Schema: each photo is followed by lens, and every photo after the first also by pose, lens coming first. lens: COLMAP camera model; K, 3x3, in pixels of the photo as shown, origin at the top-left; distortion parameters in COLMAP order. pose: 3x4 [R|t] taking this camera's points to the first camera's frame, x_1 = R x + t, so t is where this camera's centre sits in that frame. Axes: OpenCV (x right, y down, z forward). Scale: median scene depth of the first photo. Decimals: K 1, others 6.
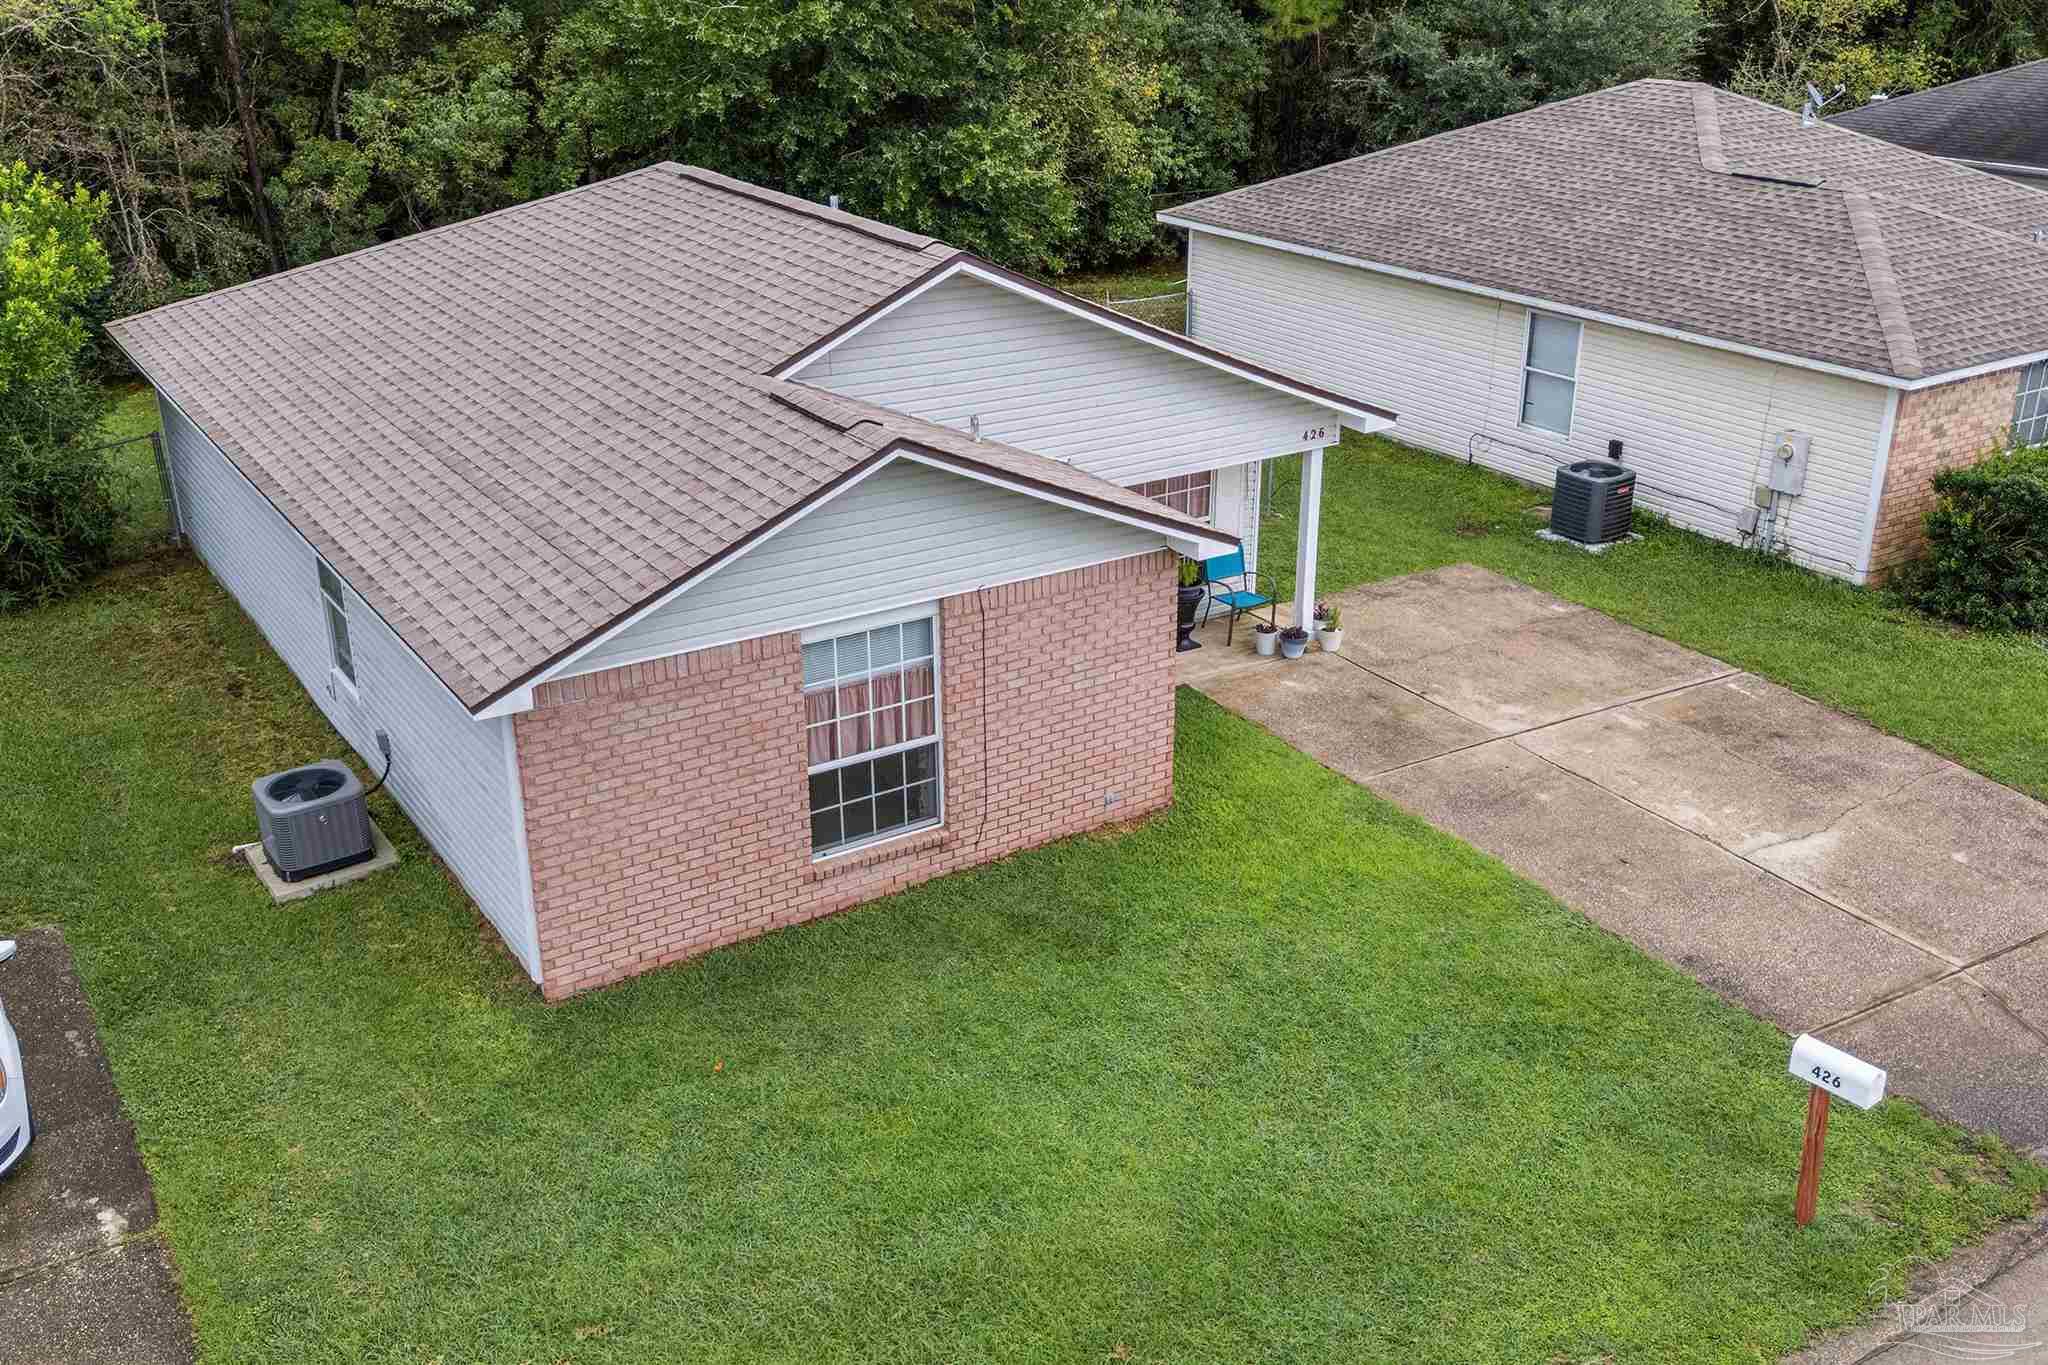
lens RADIAL K [[1898.4, 0, 1027.8], [0, 1898.4, 692.0], [0, 0, 1]] dist [0.039400, 0.000000]
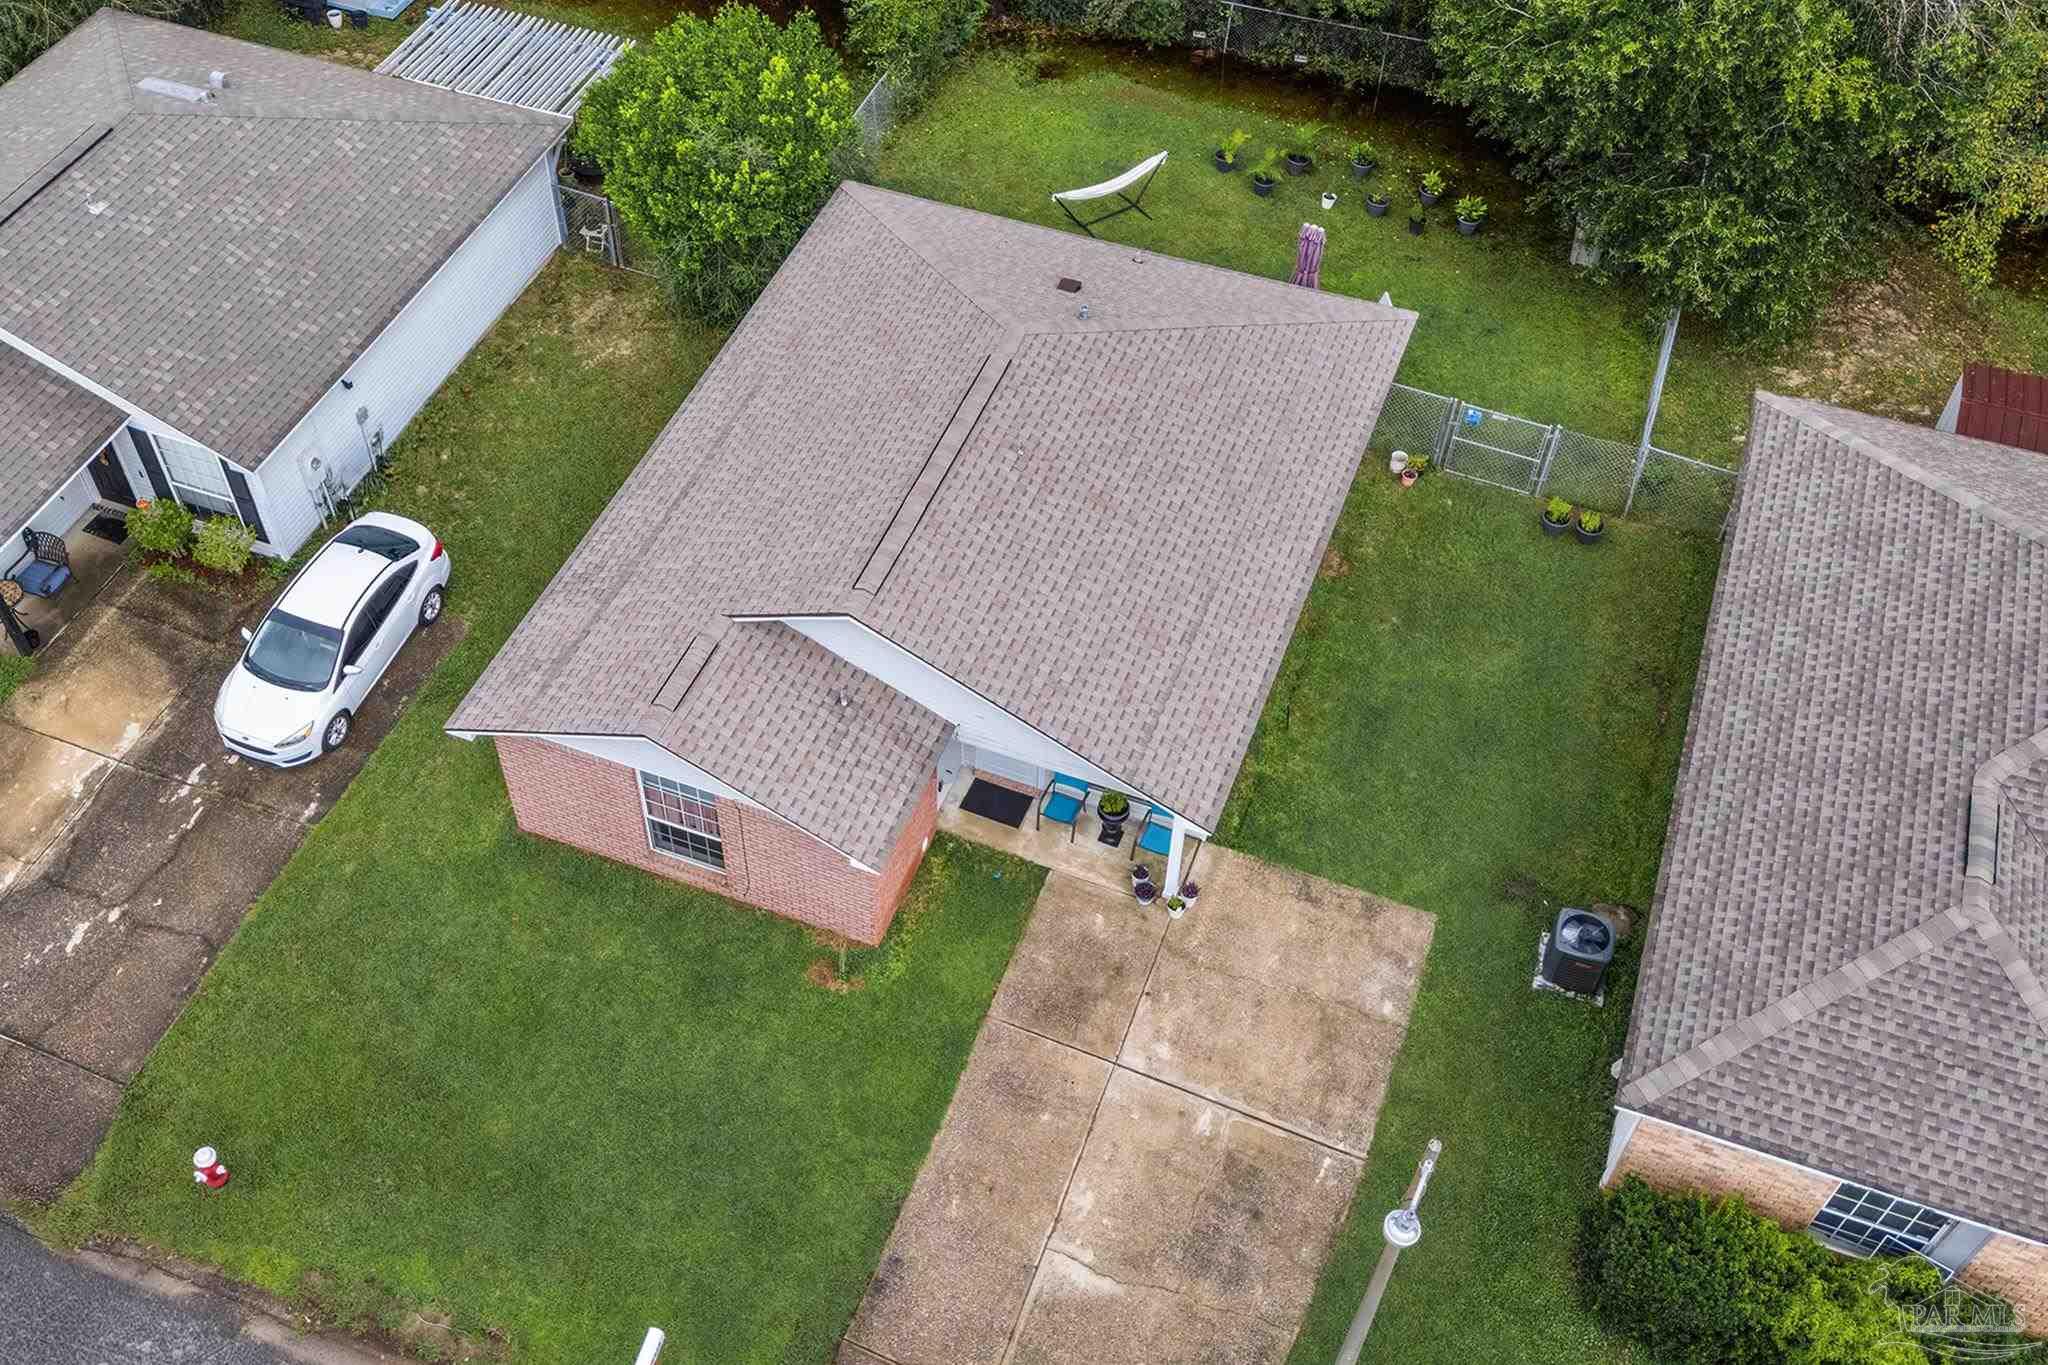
lens RADIAL K [[1898.4, 0, 935.2], [0, 1898.4, 697.1], [0, 0, 1]] dist [0.039400, 0.000000]
pose [[0.573966, 0.622068, -0.532536, 0.796240], [-0.316525, 0.768312, 0.556335, -0.971055], [0.755232, -0.150756, 0.637885, 0.062893]]
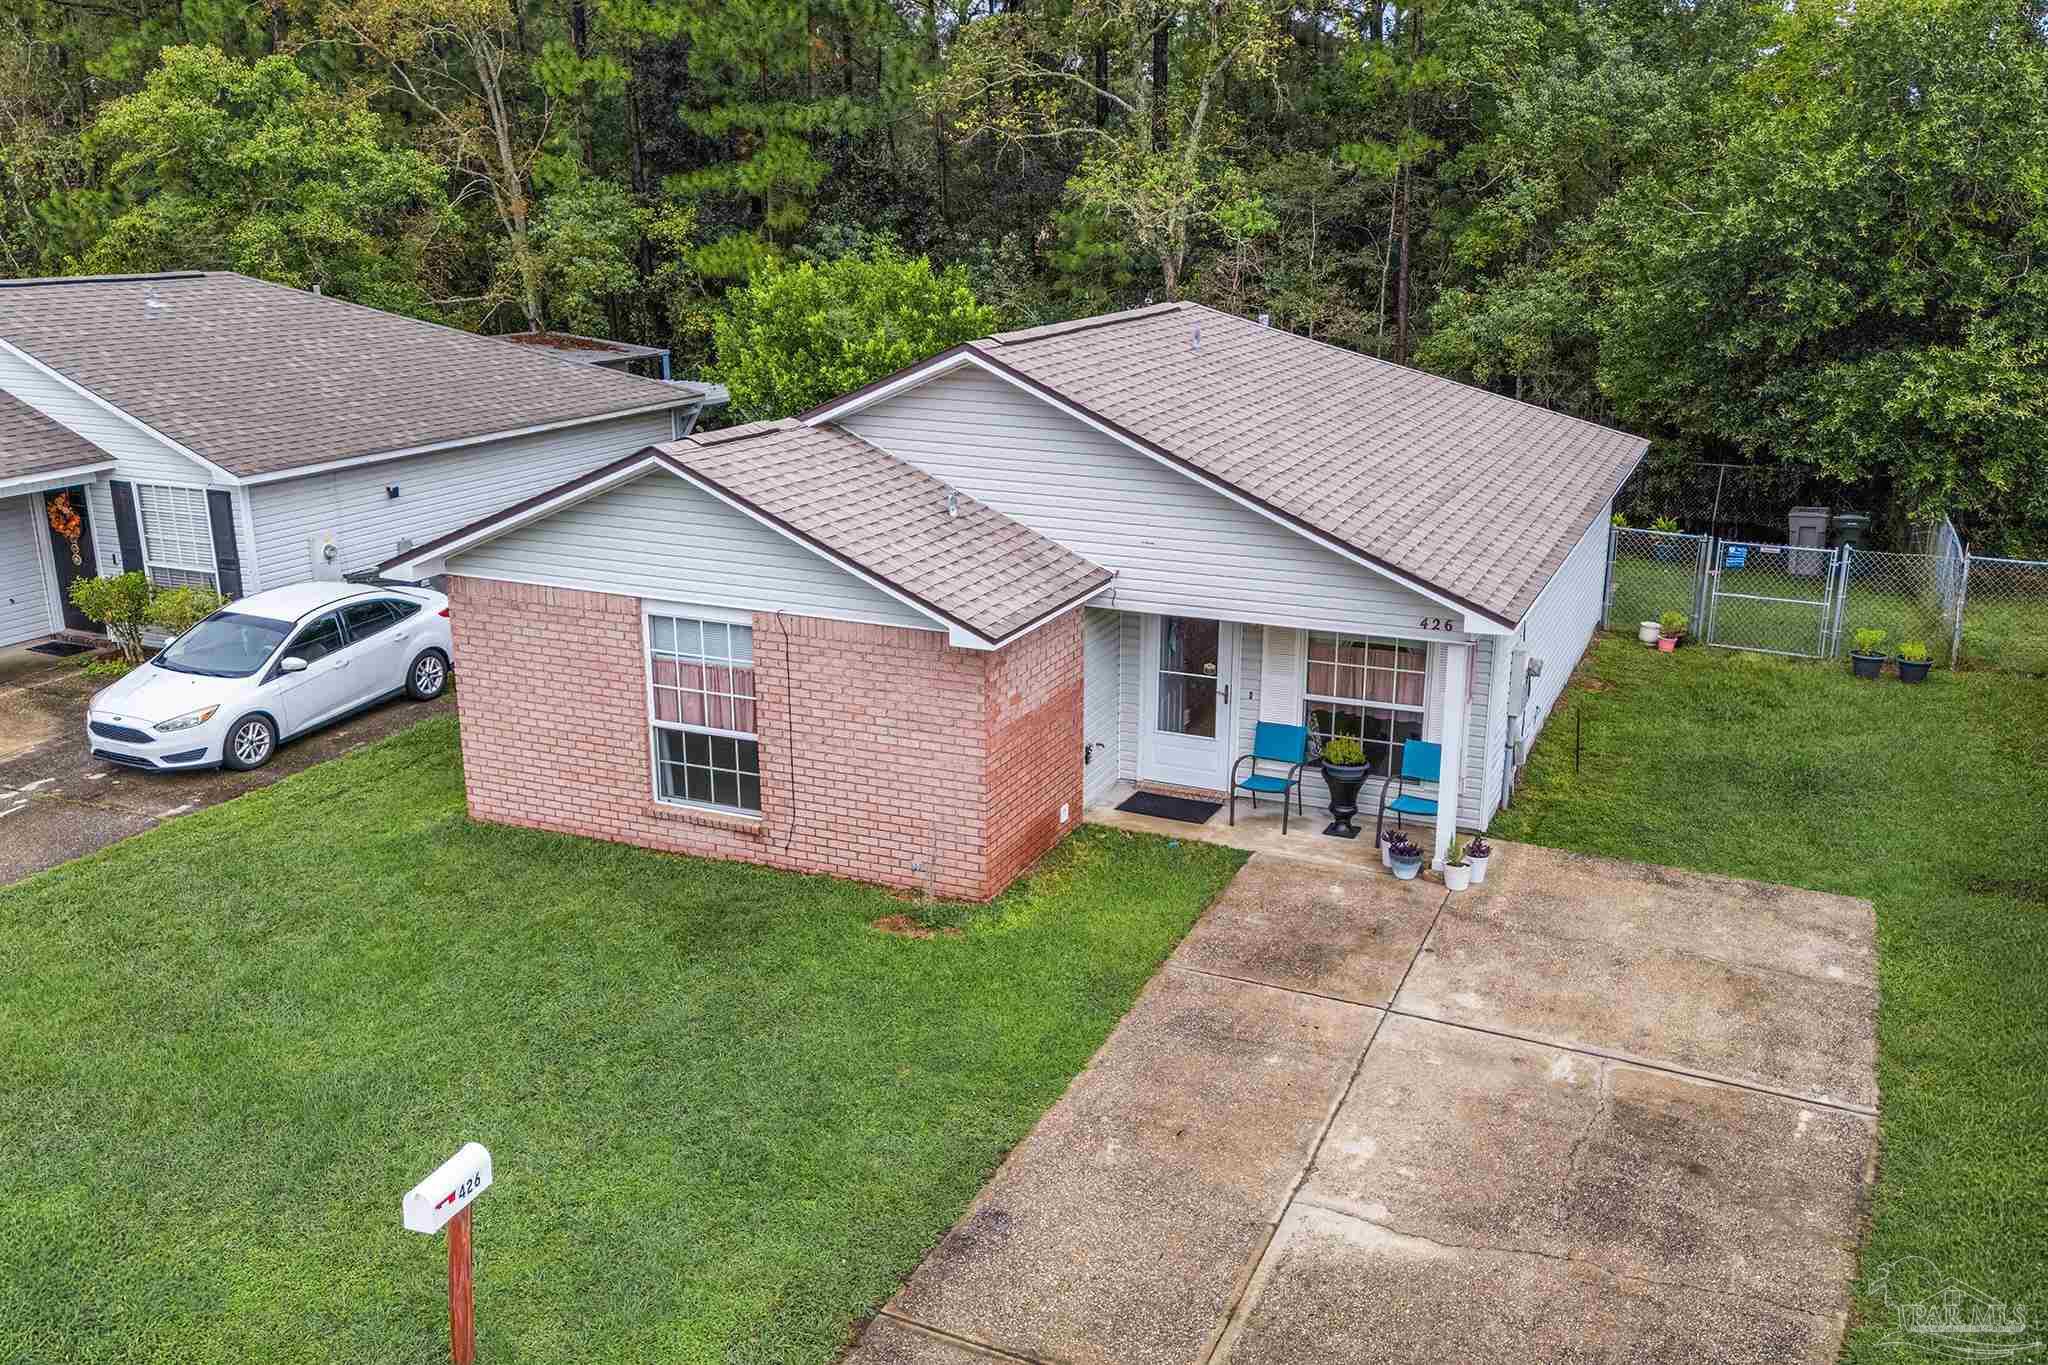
lens RADIAL K [[1738.2, 0, 1035.9], [0, 1738.2, 676.1], [0, 0, 1]] dist [0.021832, 0.005566]
pose [[0.549627, 0.228754, -0.803481, 0.774786], [-0.330122, 0.942975, 0.042646, -0.097504], [0.767418, 0.241807, 0.593800, 0.445168]]
